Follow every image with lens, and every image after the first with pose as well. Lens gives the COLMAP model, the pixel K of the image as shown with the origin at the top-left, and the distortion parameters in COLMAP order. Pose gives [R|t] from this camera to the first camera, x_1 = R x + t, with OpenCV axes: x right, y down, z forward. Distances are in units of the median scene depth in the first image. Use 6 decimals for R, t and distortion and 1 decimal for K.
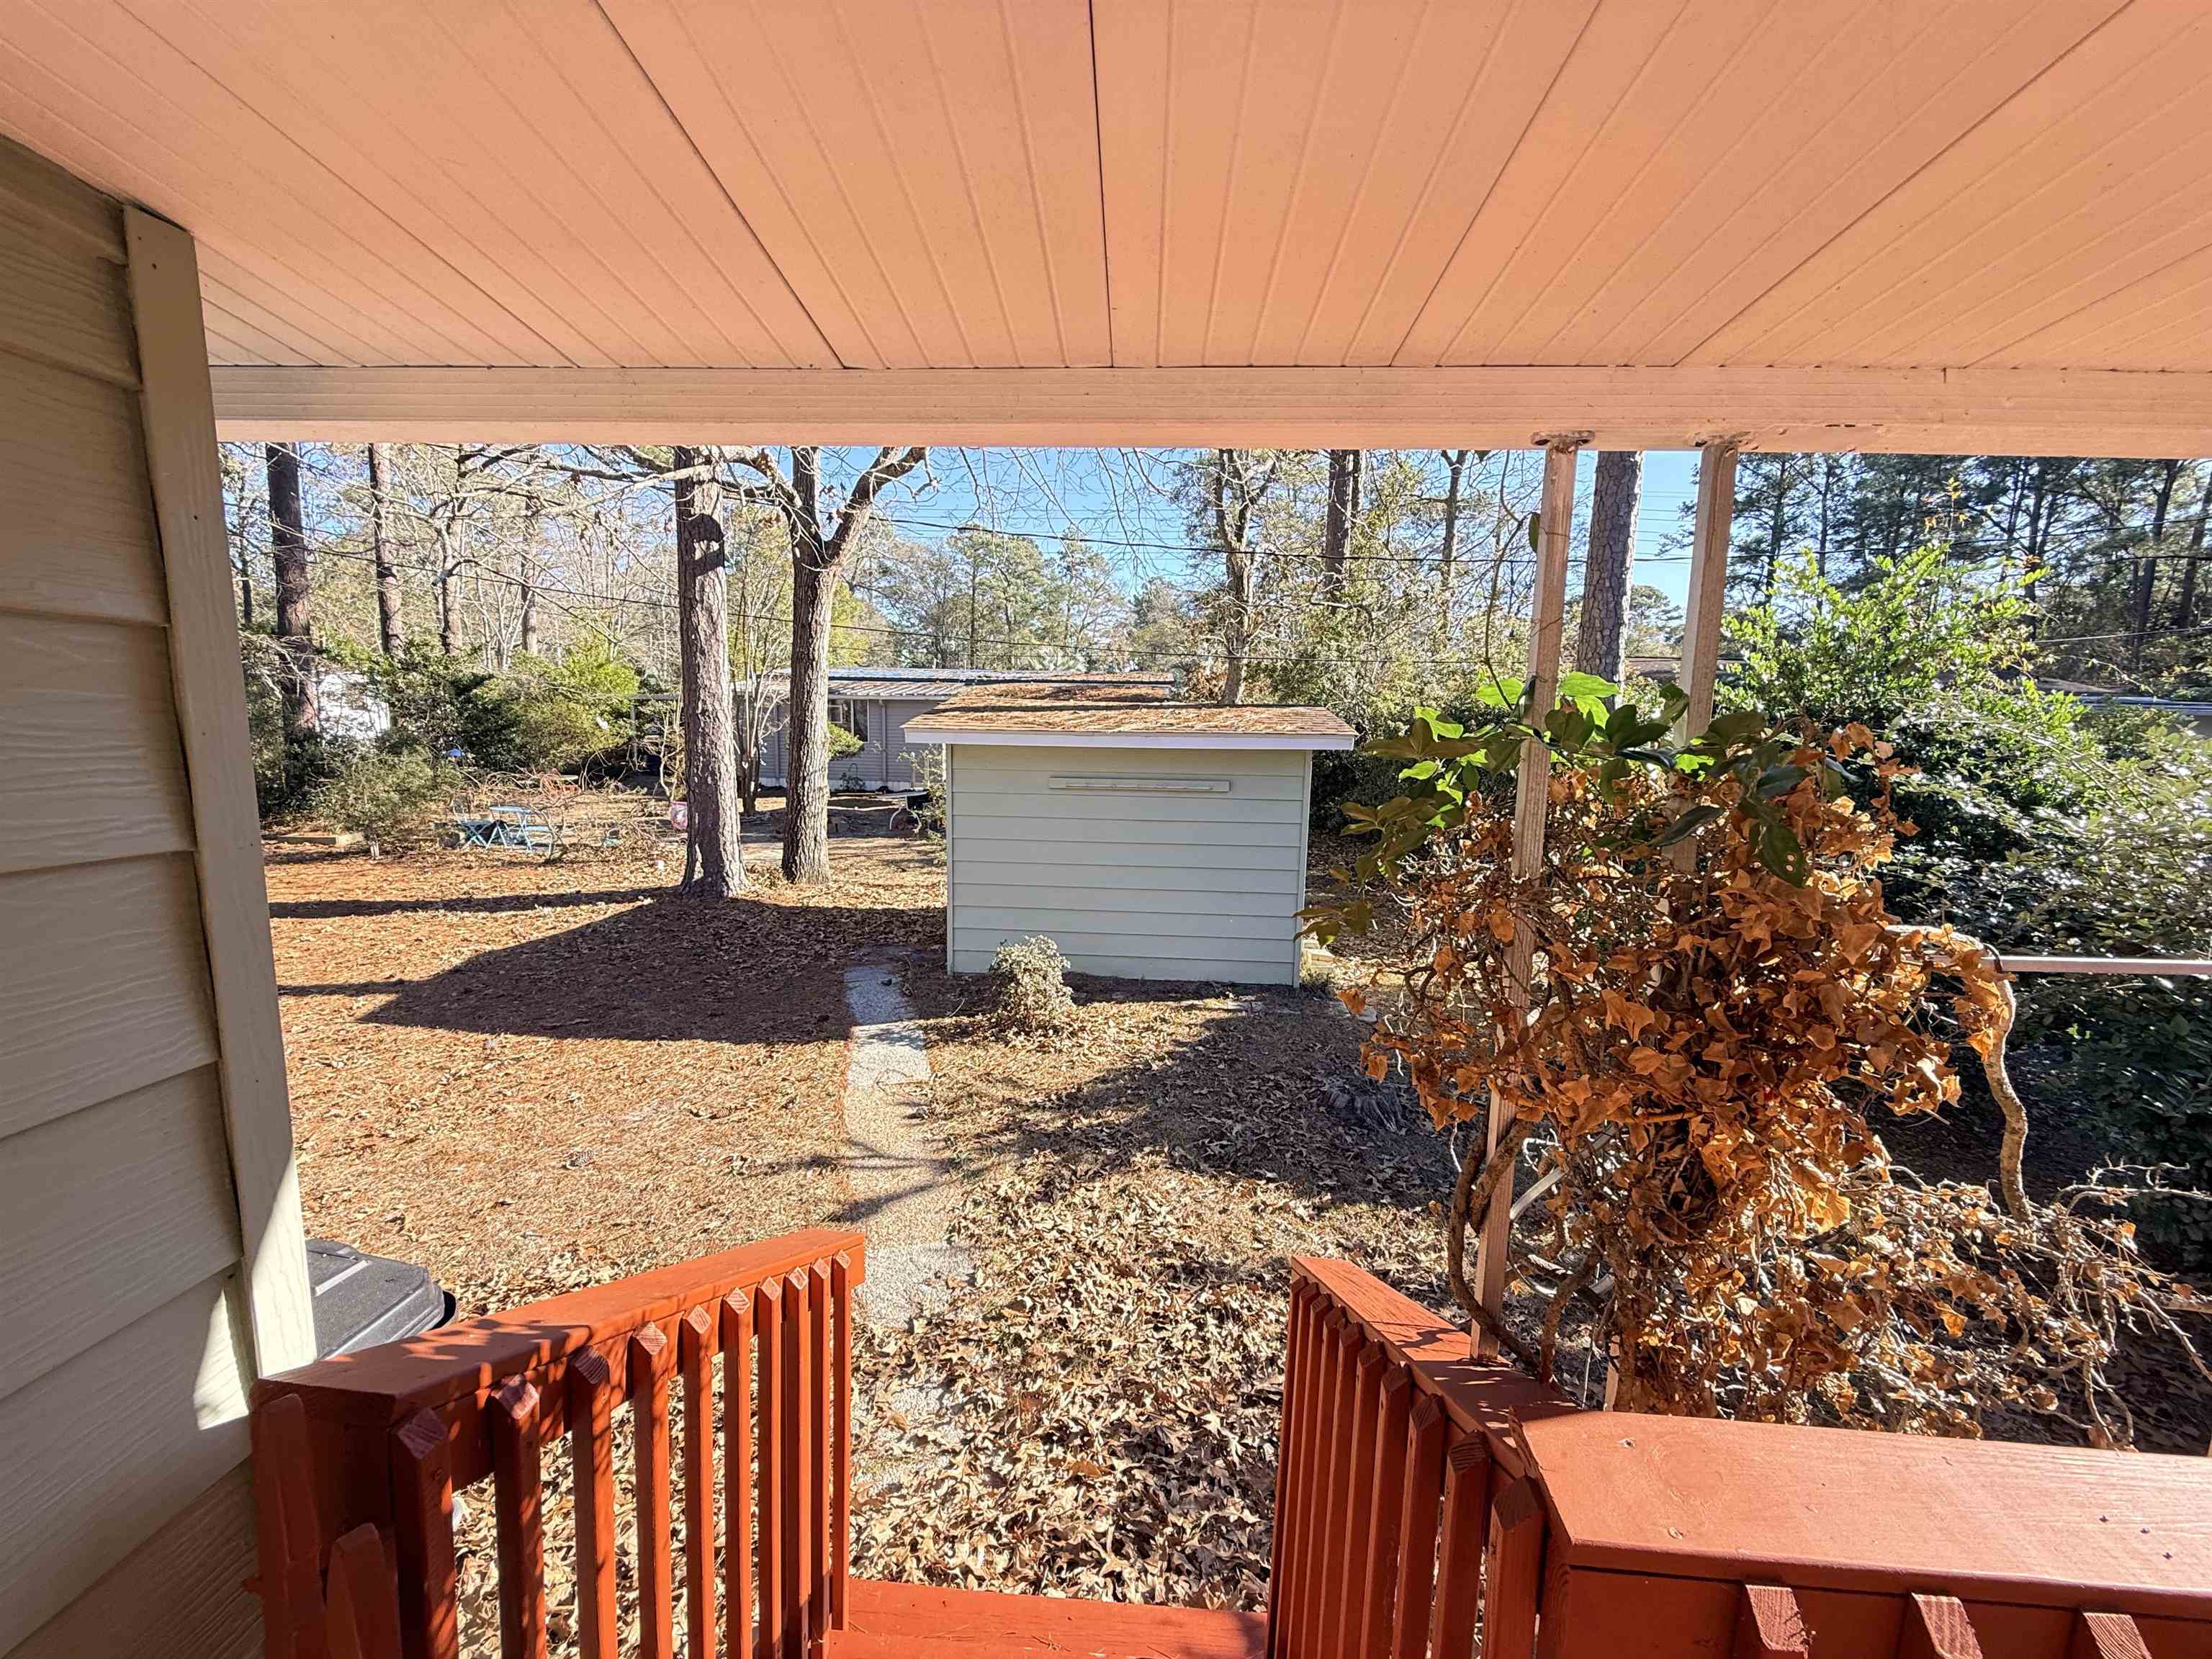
lens RADIAL K [[879.0, 0, 1107.9], [0, 879.0, 832.9], [0, 0, 1]] dist [0.000077, 0.000024]
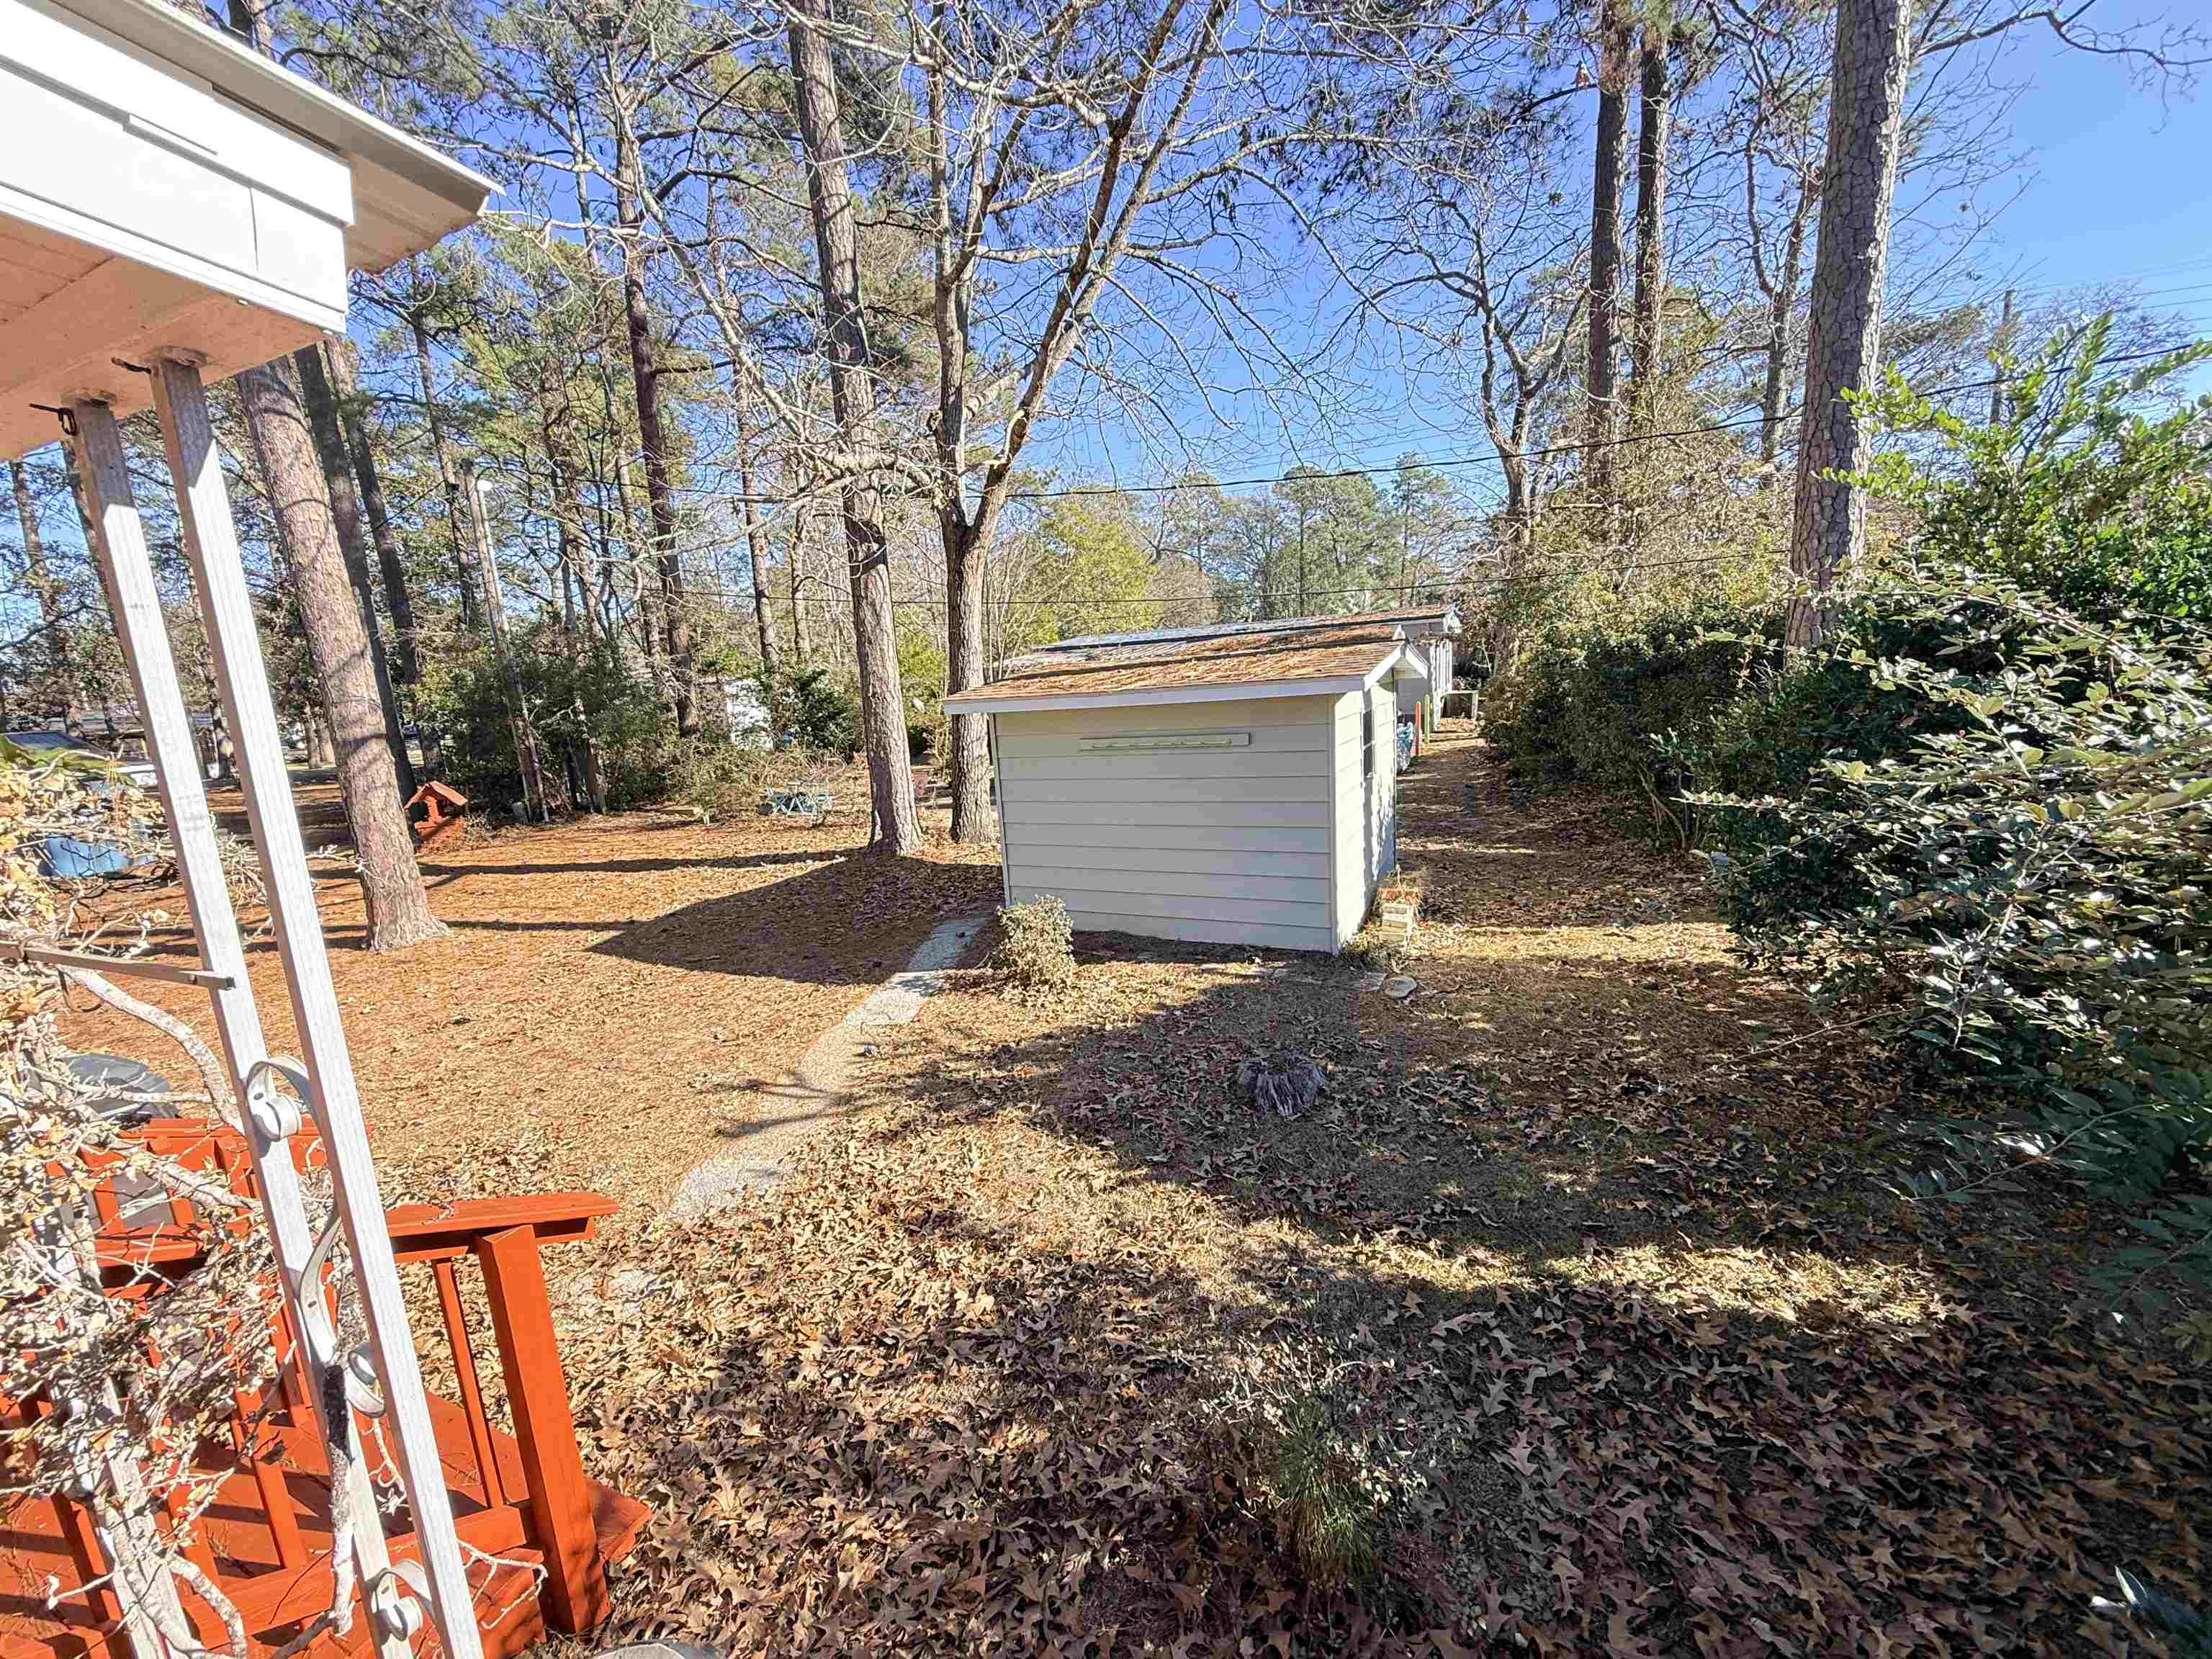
lens RADIAL K [[879.0, 0, 1101.3], [0, 879.0, 829.1], [0, 0, 1]] dist [0.000077, 0.000024]
pose [[0.921870, -0.013613, -0.387259, 0.367337], [0.032207, 0.998617, 0.041566, -0.000928], [0.386157, -0.050791, 0.921033, 0.074800]]
